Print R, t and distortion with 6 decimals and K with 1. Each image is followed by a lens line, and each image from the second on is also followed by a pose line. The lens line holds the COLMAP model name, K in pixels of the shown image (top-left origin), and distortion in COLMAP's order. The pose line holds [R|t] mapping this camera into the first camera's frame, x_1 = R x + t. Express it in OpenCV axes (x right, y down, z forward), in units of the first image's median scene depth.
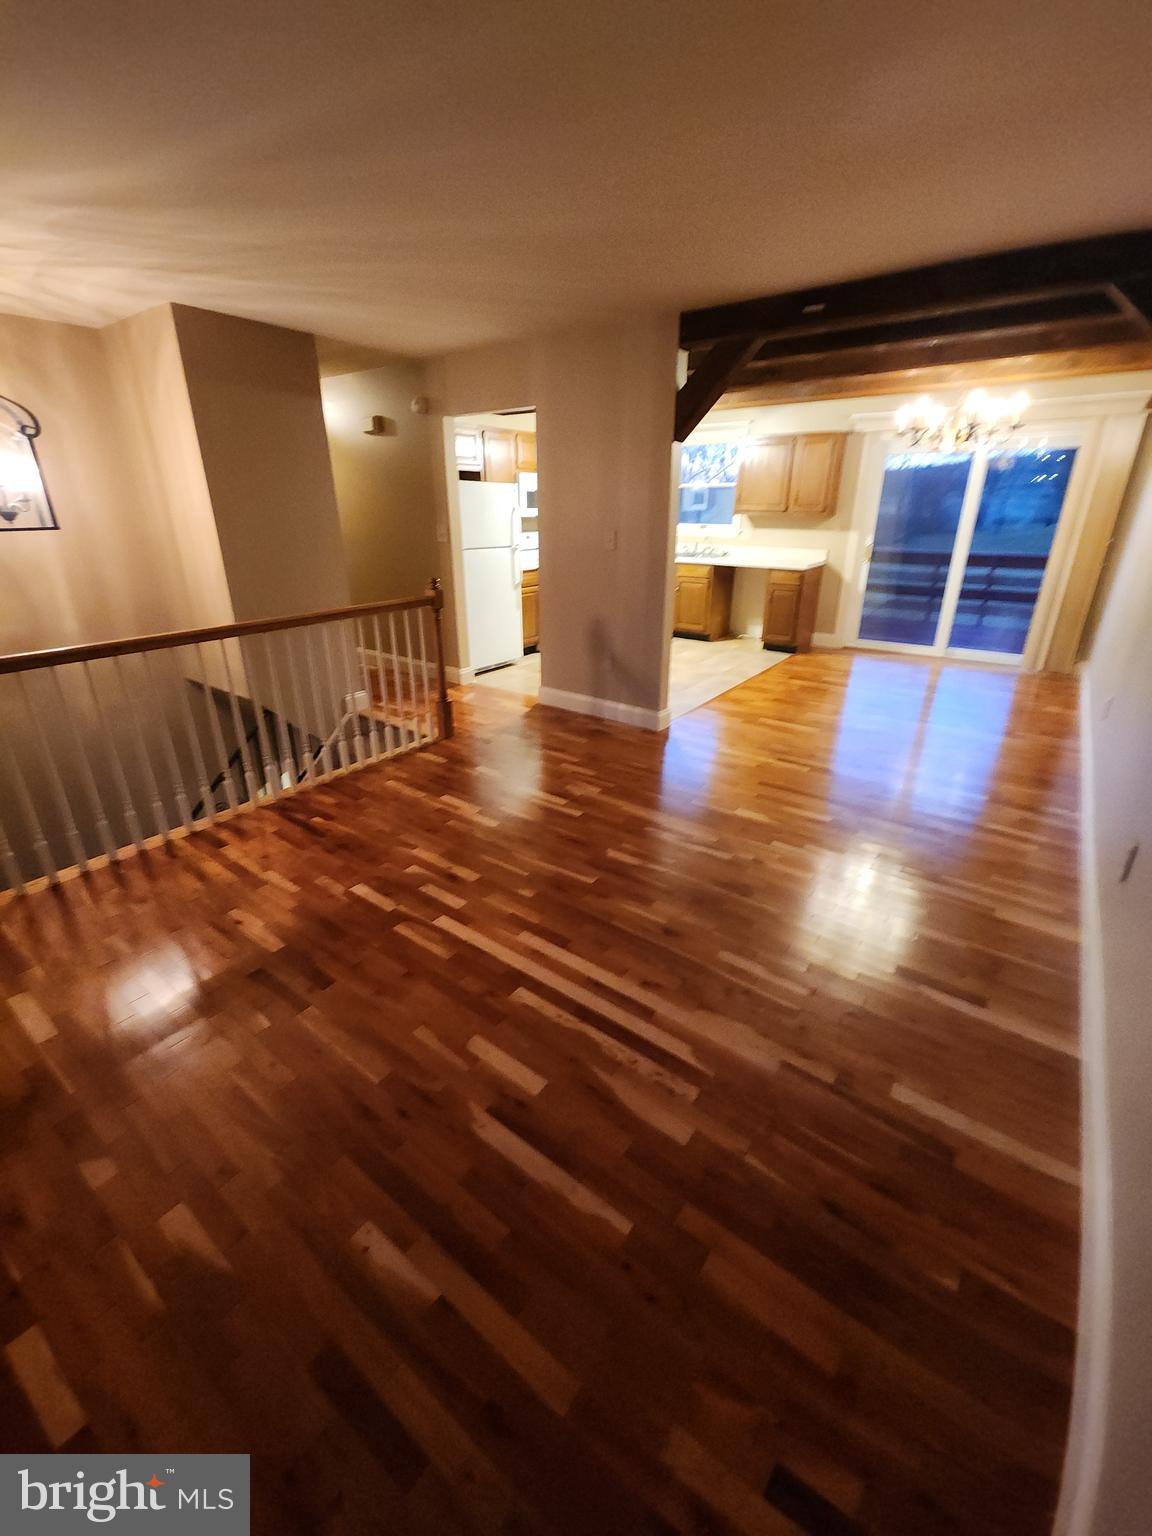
lens RADIAL K [[621.9, 0, 570.3], [0, 621.9, 766.4], [0, 0, 1]] dist [0.006095, -0.007082]
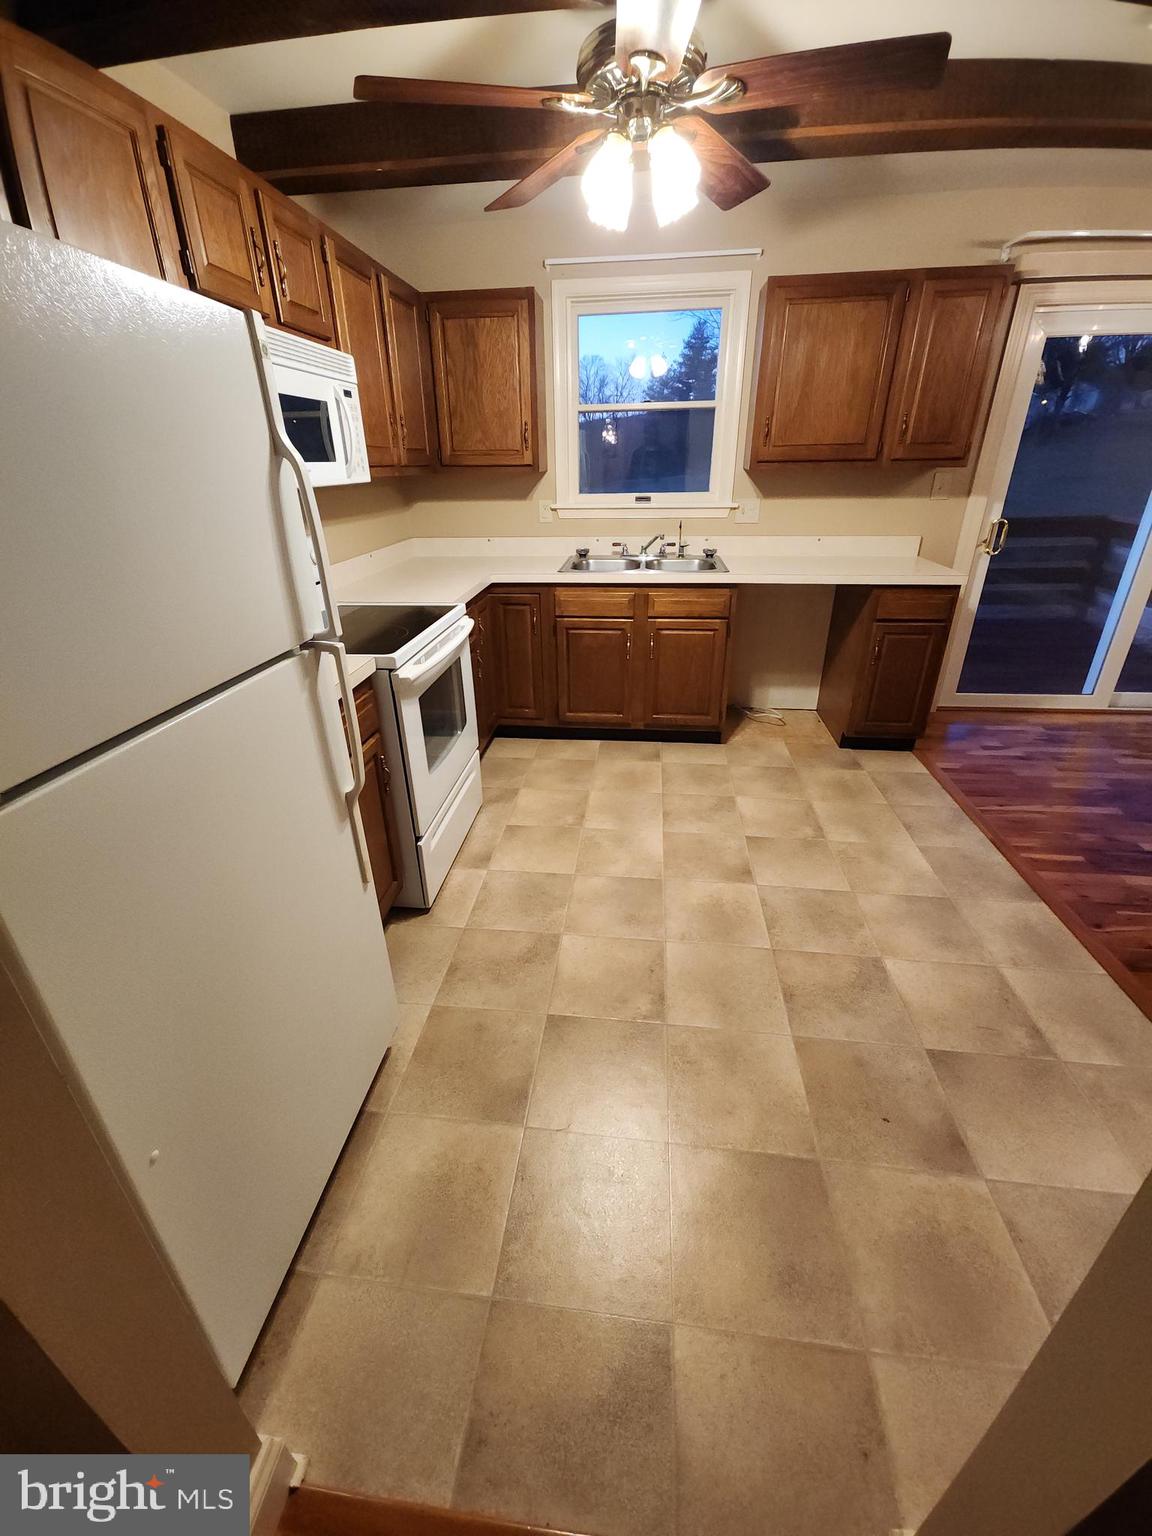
lens RADIAL K [[621.9, 0, 570.2], [0, 621.9, 761.8], [0, 0, 1]] dist [0.006095, -0.007082]
pose [[0.864021, -0.233955, 0.445794, -0.195306], [0.215841, 0.972101, 0.091829, -0.540644], [-0.454841, 0.016878, 0.890413, 1.333858]]
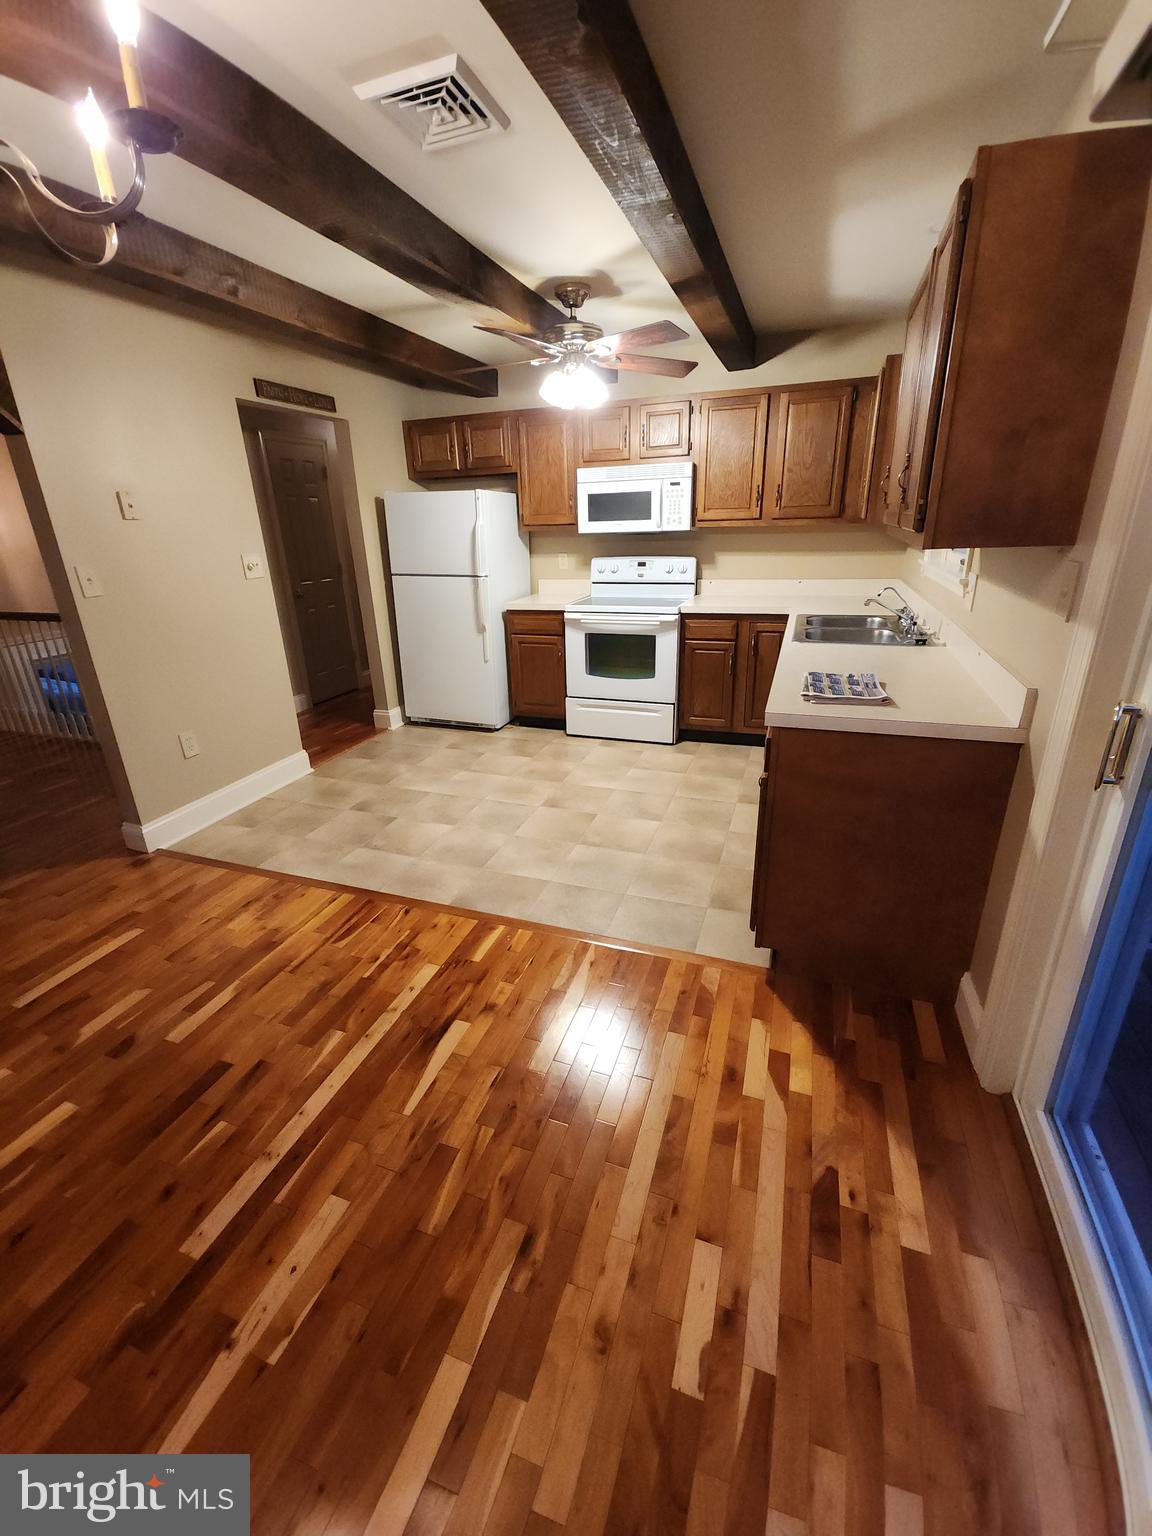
lens RADIAL K [[621.9, 0, 573.3], [0, 621.9, 762.1], [0, 0, 1]] dist [0.006095, -0.007082]
pose [[0.300483, 0.339595, -0.891283, 1.141263], [-0.348811, 0.908861, 0.228696, -0.618632], [0.887717, 0.242170, 0.391552, 1.484679]]
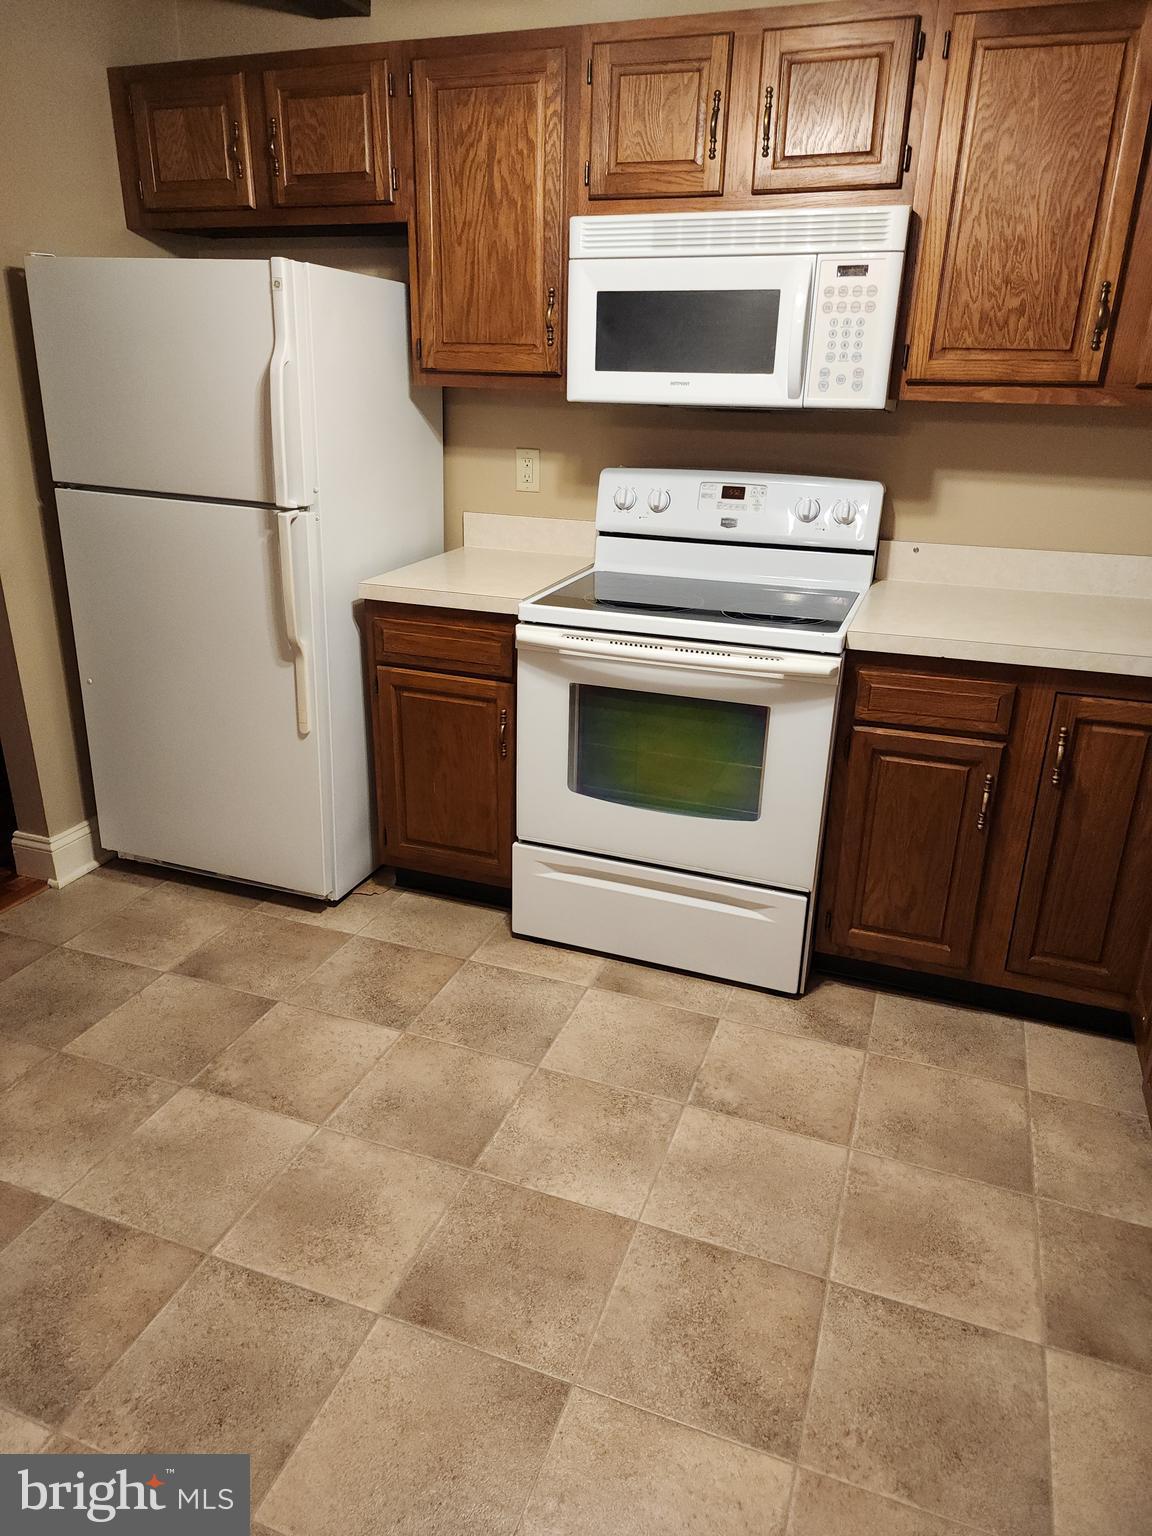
lens RADIAL K [[1020.1, 0, 573.9], [0, 1020.1, 768.9], [0, 0, 1]] dist [0.069297, -0.057175]
pose [[0.292229, 0.358577, -0.886581, 0.628057], [-0.393857, 0.889905, 0.230101, -0.691334], [0.871481, 0.281944, 0.401284, 1.654069]]
